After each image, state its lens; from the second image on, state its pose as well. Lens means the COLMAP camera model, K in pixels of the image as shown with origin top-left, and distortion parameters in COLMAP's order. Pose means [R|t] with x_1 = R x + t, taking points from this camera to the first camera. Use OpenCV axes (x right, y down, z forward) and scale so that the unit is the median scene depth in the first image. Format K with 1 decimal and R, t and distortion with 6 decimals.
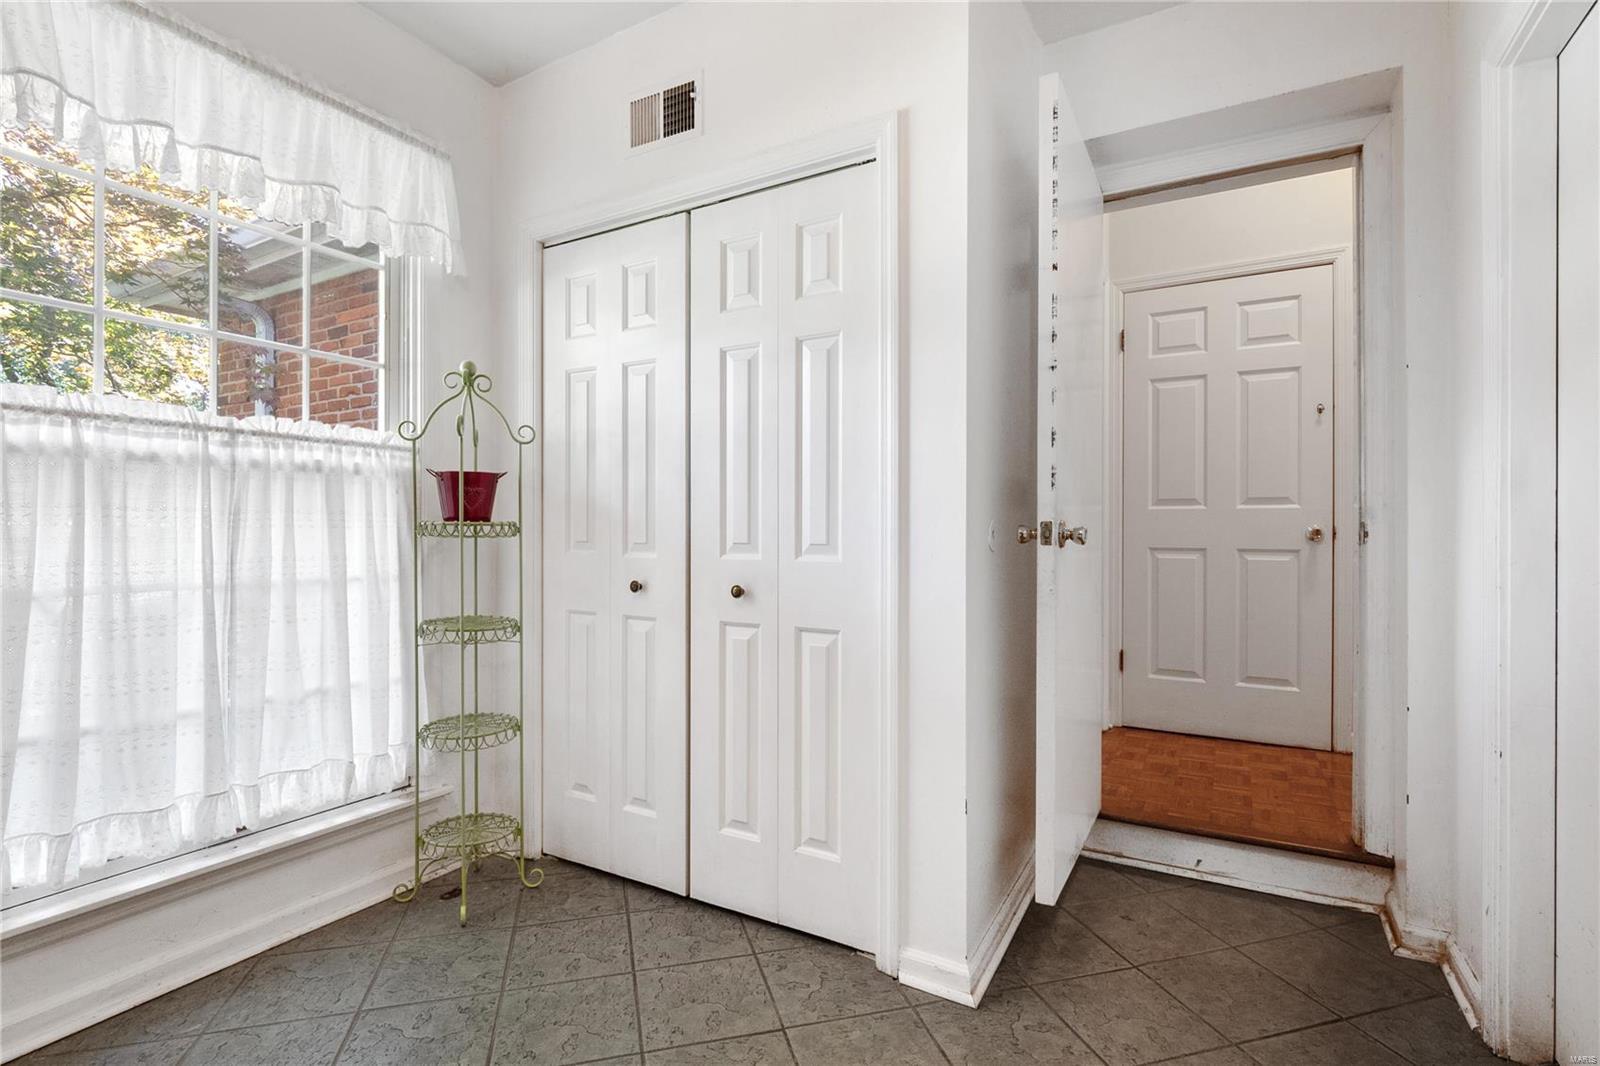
lens RADIAL K [[747.7, 0, 795.2], [0, 747.7, 530.6], [0, 0, 1]] dist [-0.013597, -0.000412]
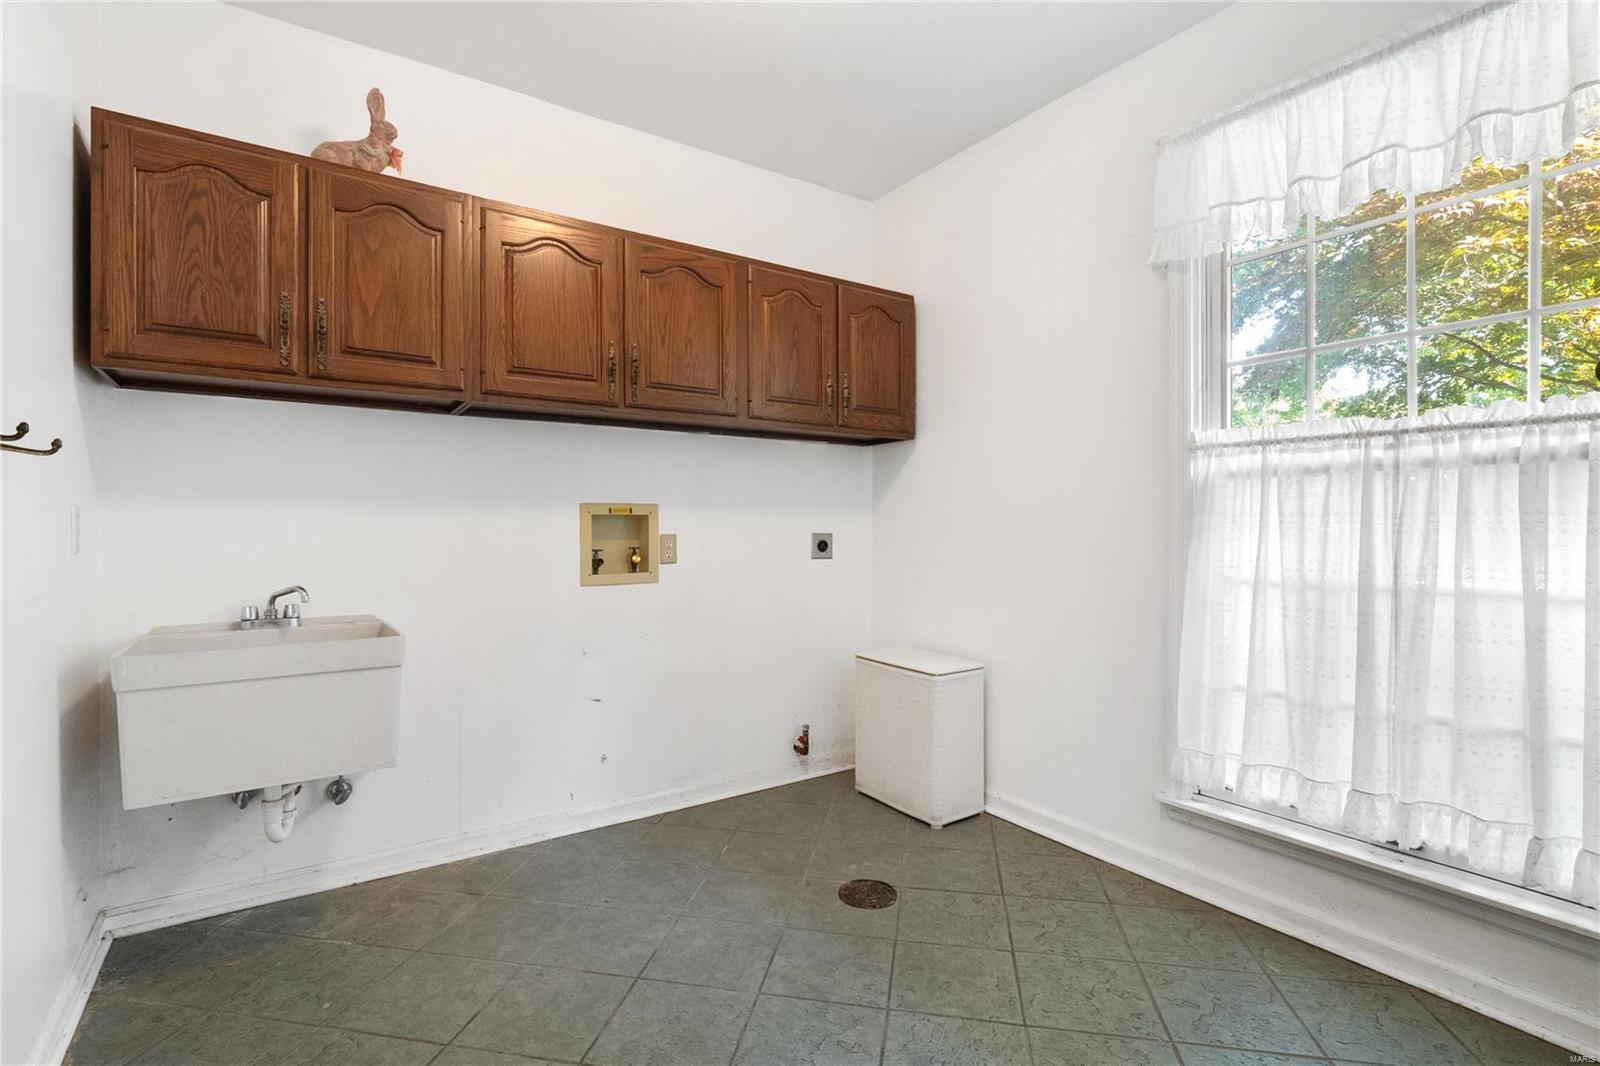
lens RADIAL K [[747.7, 0, 795.2], [0, 747.7, 530.6], [0, 0, 1]] dist [-0.013597, -0.000412]
pose [[-0.438484, 0.001545, -0.898738, 0.470745], [-0.001472, 0.999996, 0.002437, -0.006233], [0.898738, 0.002391, -0.438480, 0.725612]]
